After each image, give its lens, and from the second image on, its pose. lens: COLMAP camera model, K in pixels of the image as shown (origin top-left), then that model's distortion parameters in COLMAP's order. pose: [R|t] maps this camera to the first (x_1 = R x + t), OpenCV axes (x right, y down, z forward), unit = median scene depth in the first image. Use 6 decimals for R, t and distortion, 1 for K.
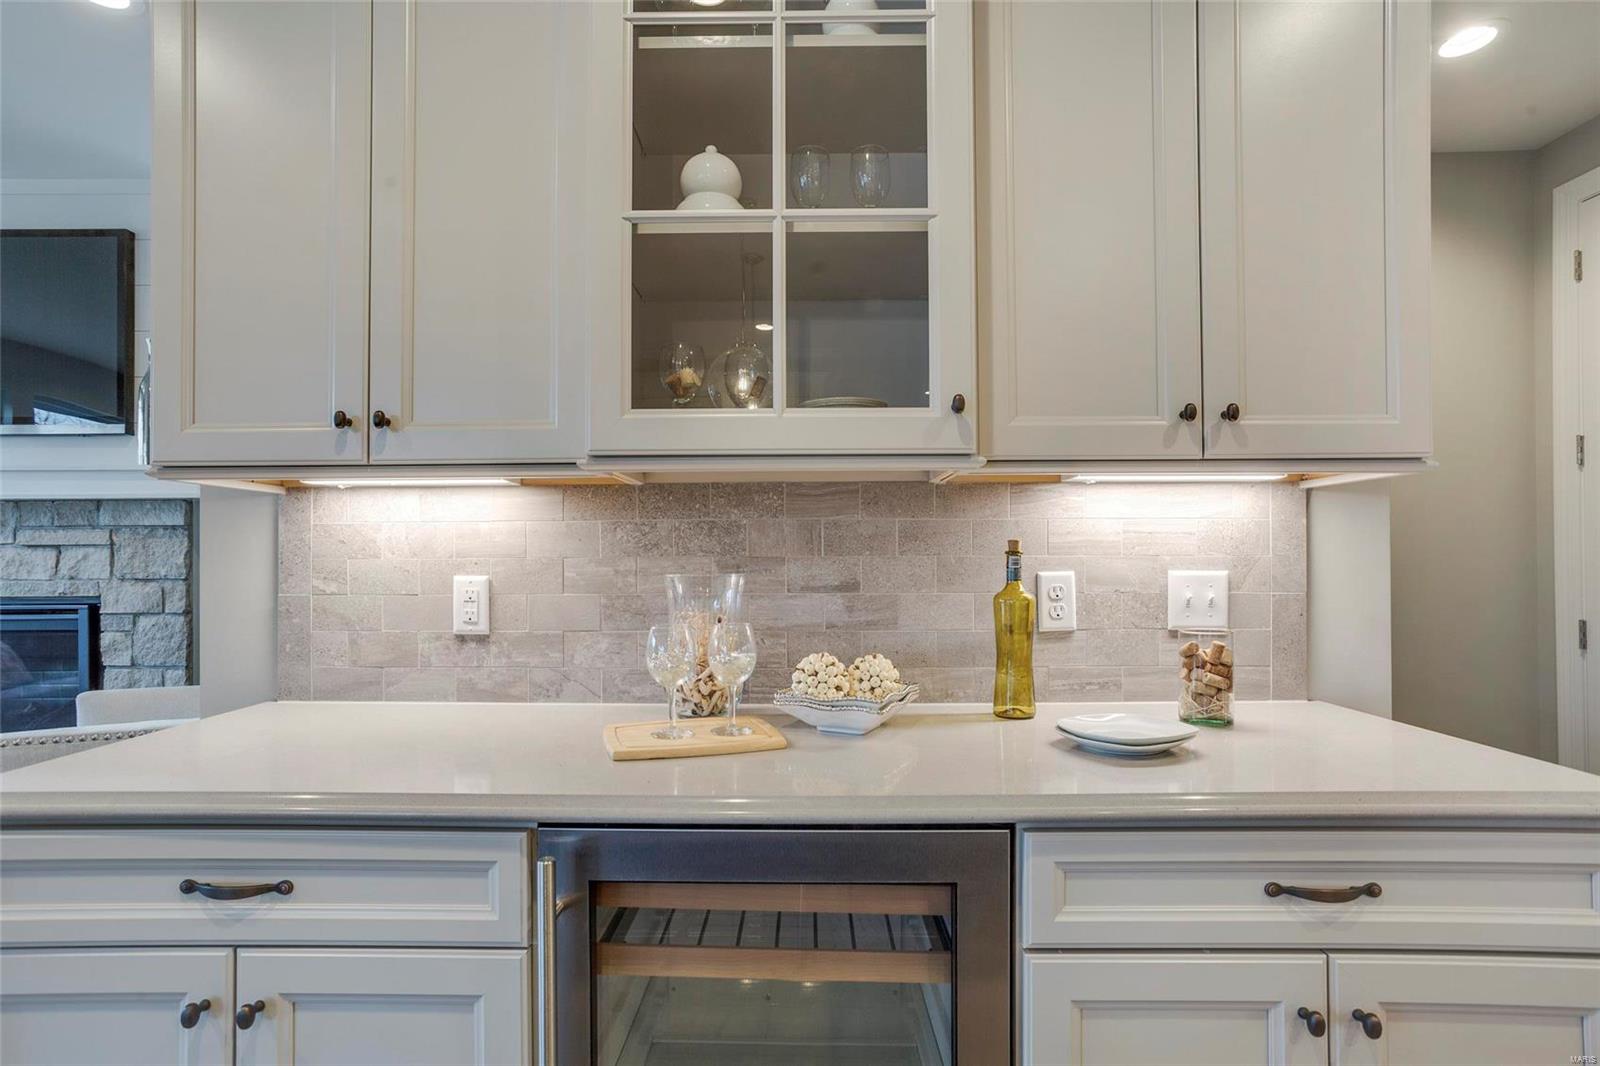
lens RADIAL K [[778.6, 0, 796.5], [0, 778.6, 551.9], [0, 0, 1]] dist [-0.054482, 0.035136]
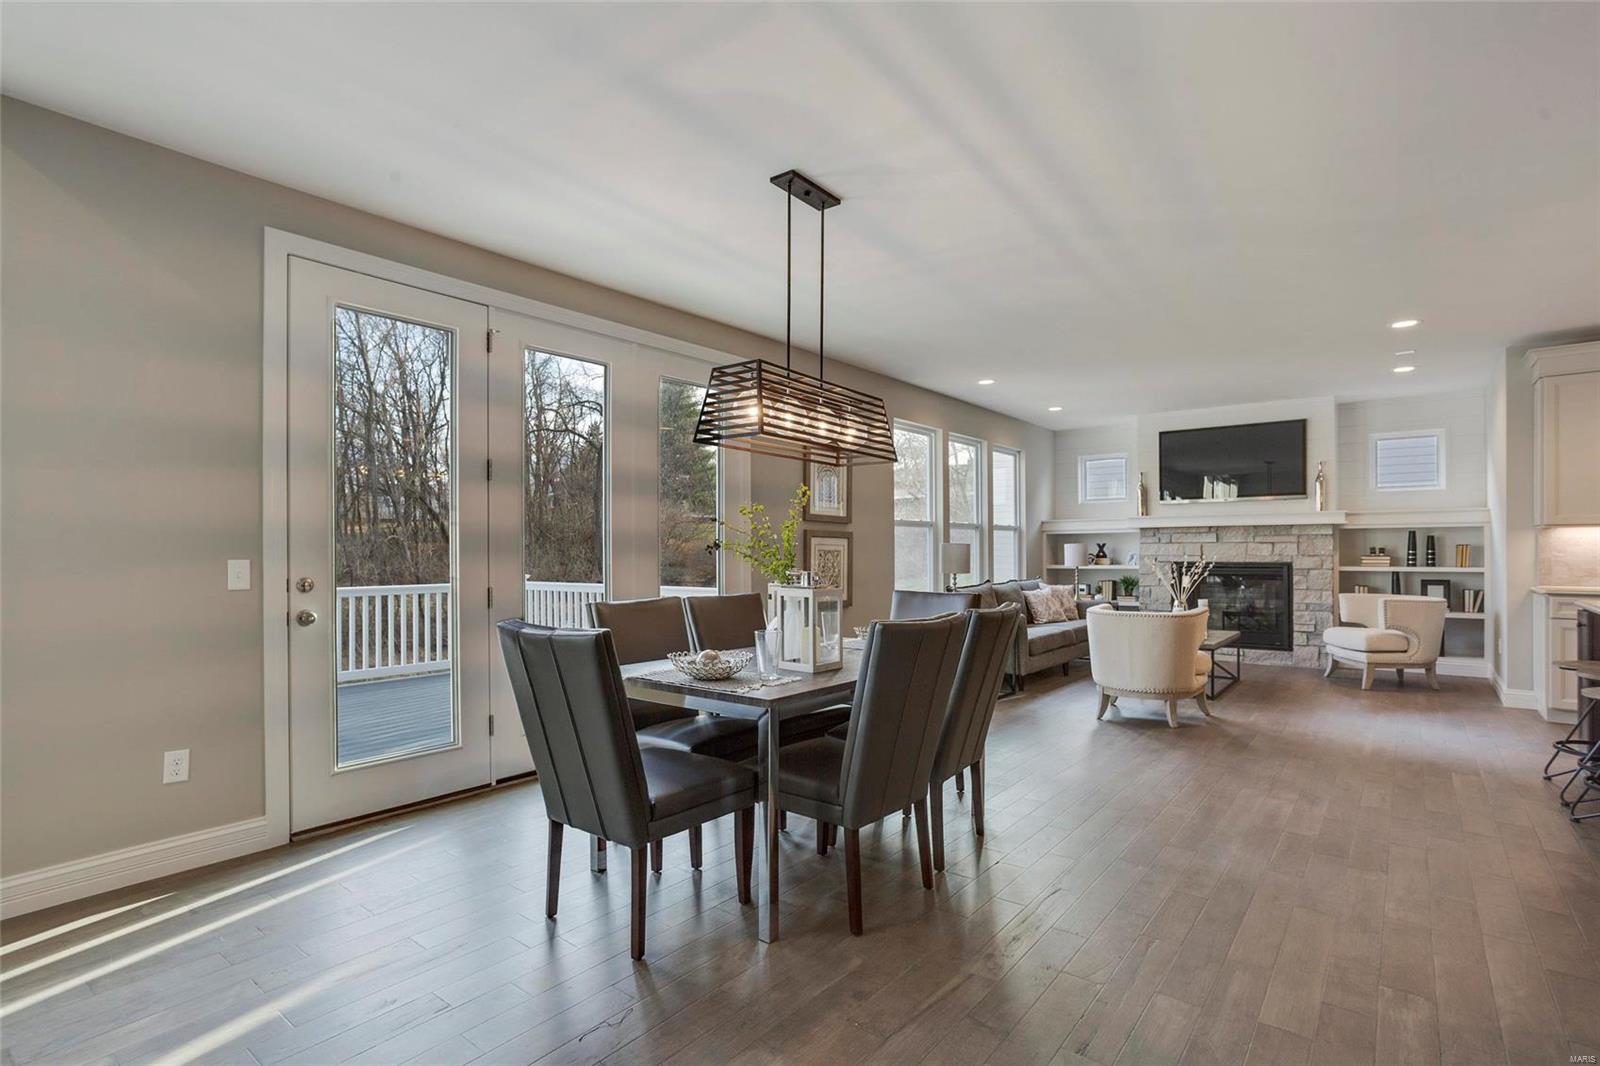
lens RADIAL K [[778.6, 0, 796.5], [0, 778.6, 551.9], [0, 0, 1]] dist [-0.054482, 0.035136]
pose [[0.785545, 0.001270, -0.618803, -1.201939], [0.005839, 0.999938, 0.009463, -0.019018], [0.618777, -0.011047, 0.785489, -3.974609]]
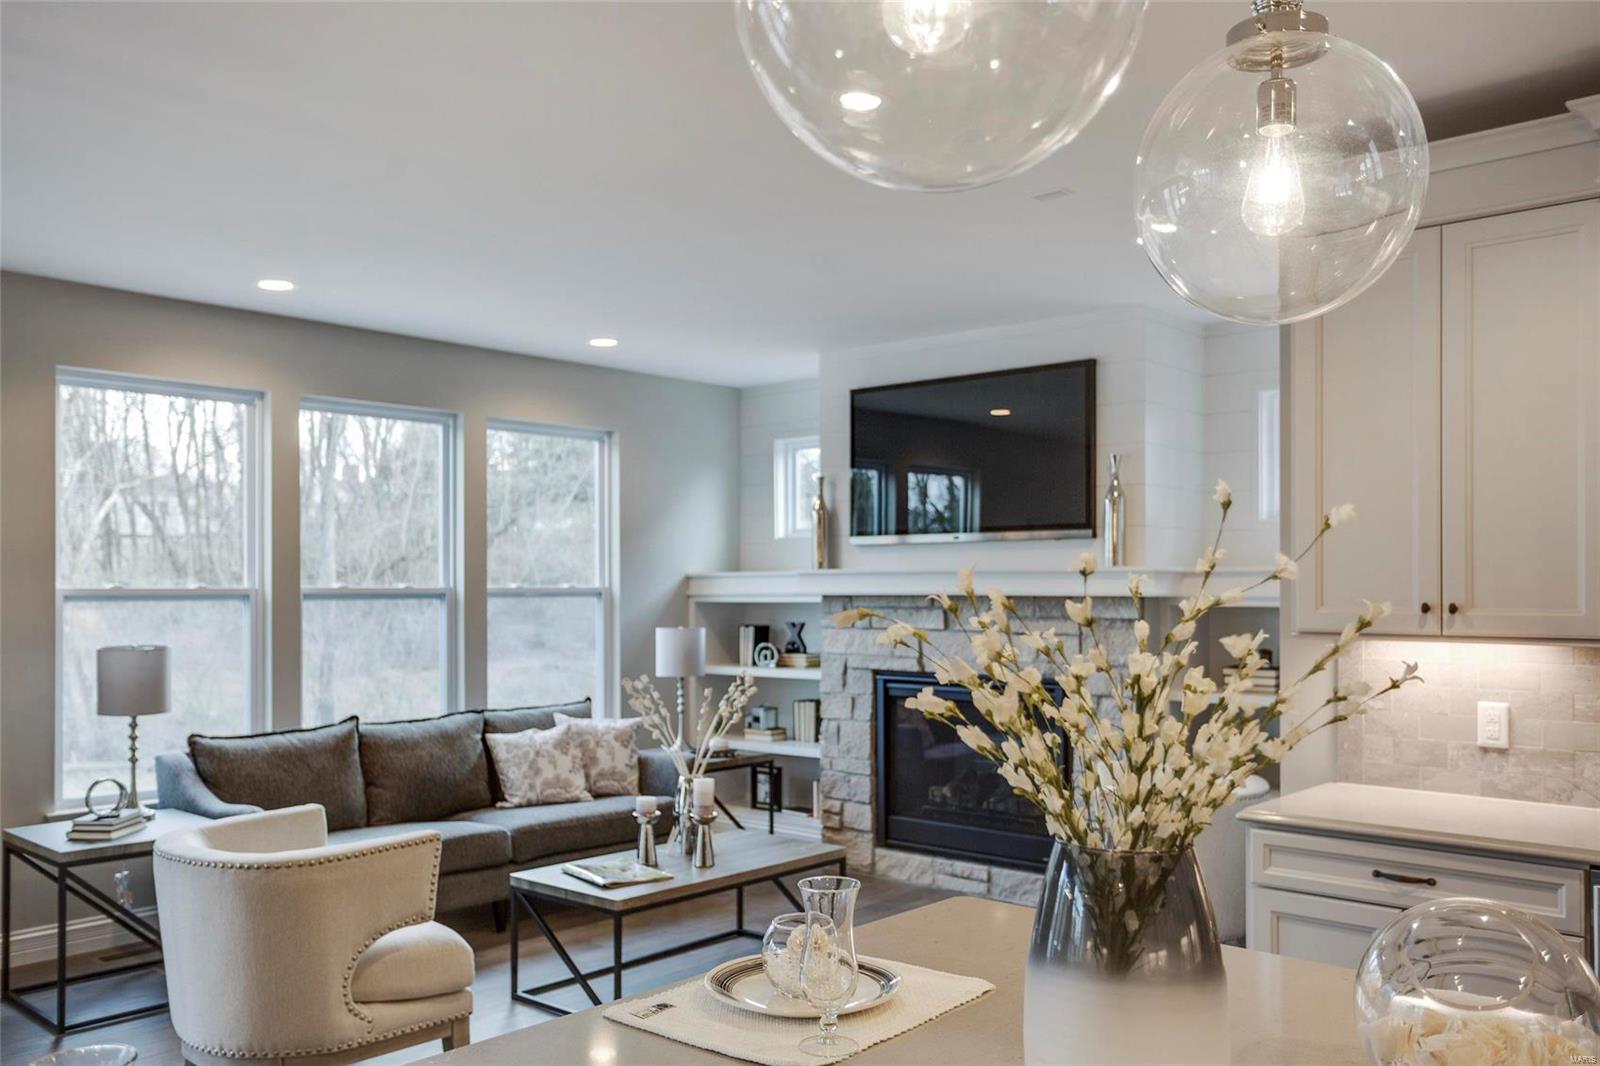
lens RADIAL K [[1324.0, 0, 797.4], [0, 1324.0, 574.4], [0, 0, 1]] dist [0.016938, 0.004969]
pose [[0.754025, -0.001503, -0.656844, 0.181228], [0.001498, 0.999999, -0.000568, -0.190350], [0.656844, -0.000555, 0.754027, -1.510688]]
